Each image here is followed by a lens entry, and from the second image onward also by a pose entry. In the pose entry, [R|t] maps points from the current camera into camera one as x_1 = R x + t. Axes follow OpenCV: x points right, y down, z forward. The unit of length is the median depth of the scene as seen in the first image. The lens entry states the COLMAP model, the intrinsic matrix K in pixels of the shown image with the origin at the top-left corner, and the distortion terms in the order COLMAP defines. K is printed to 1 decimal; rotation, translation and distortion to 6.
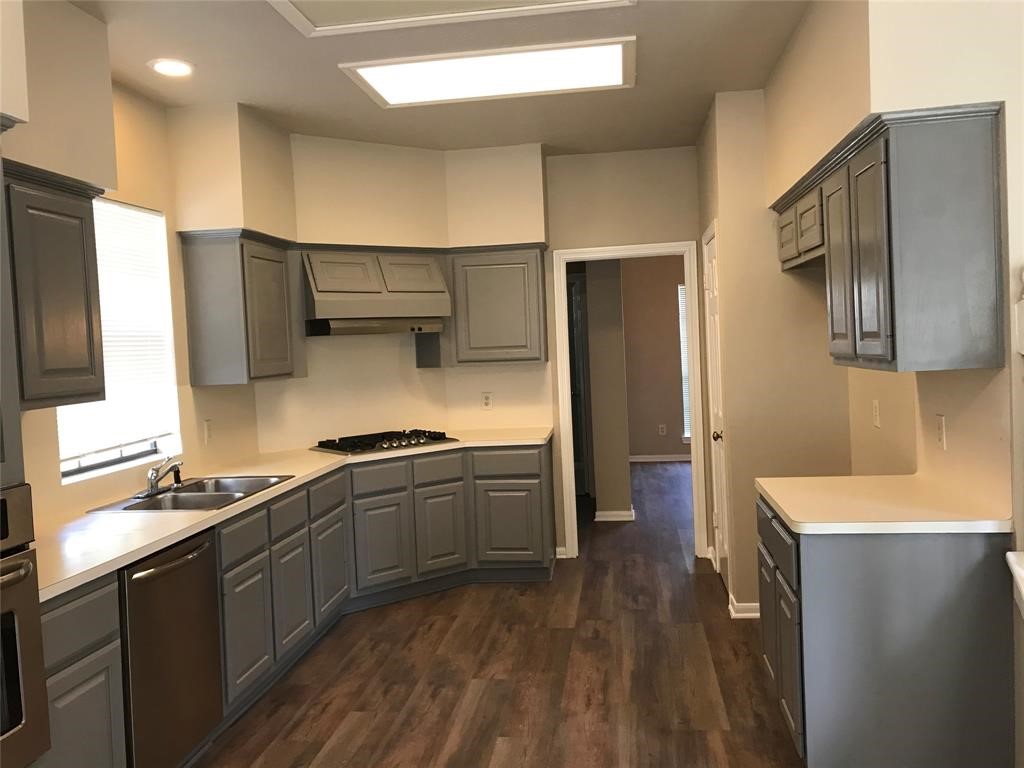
lens RADIAL K [[853.1, 0, 512.0], [0, 853.1, 384.0], [0, 0, 1]] dist [-0.005241, -0.138604]
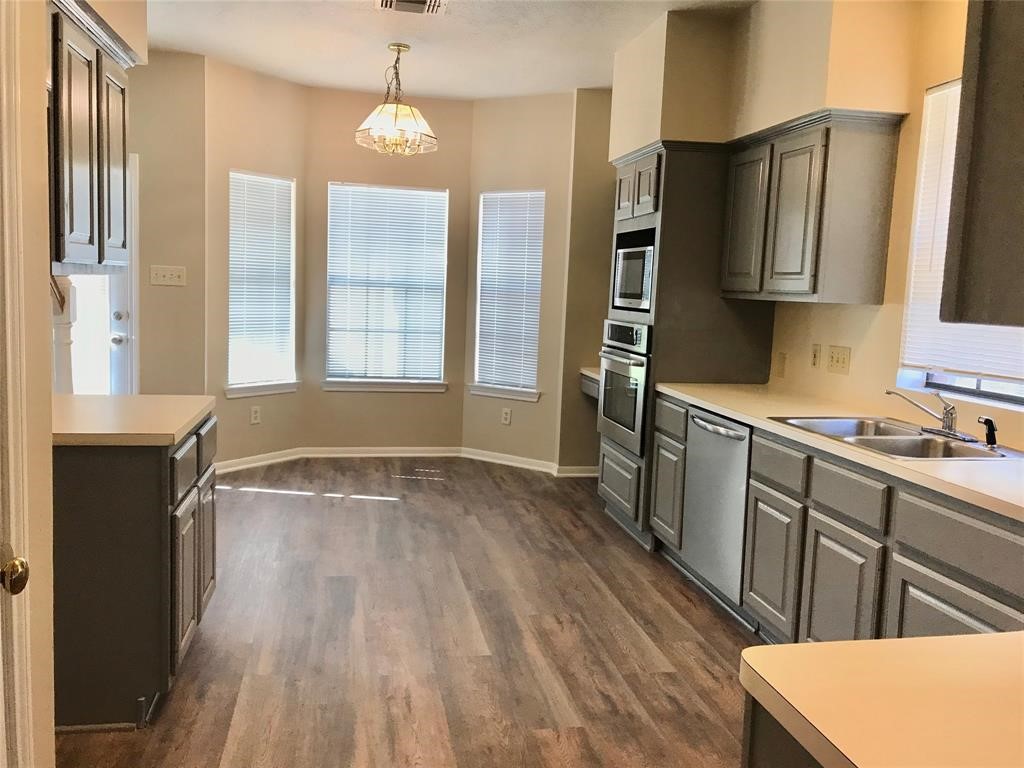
lens RADIAL K [[853.1, 0, 512.0], [0, 853.1, 384.0], [0, 0, 1]] dist [-0.005241, -0.138604]
pose [[-0.949476, 0.041984, -0.311017, 0.230682], [-0.014003, 0.984357, 0.175625, -0.057677], [0.313526, 0.171107, -0.934036, 1.708965]]
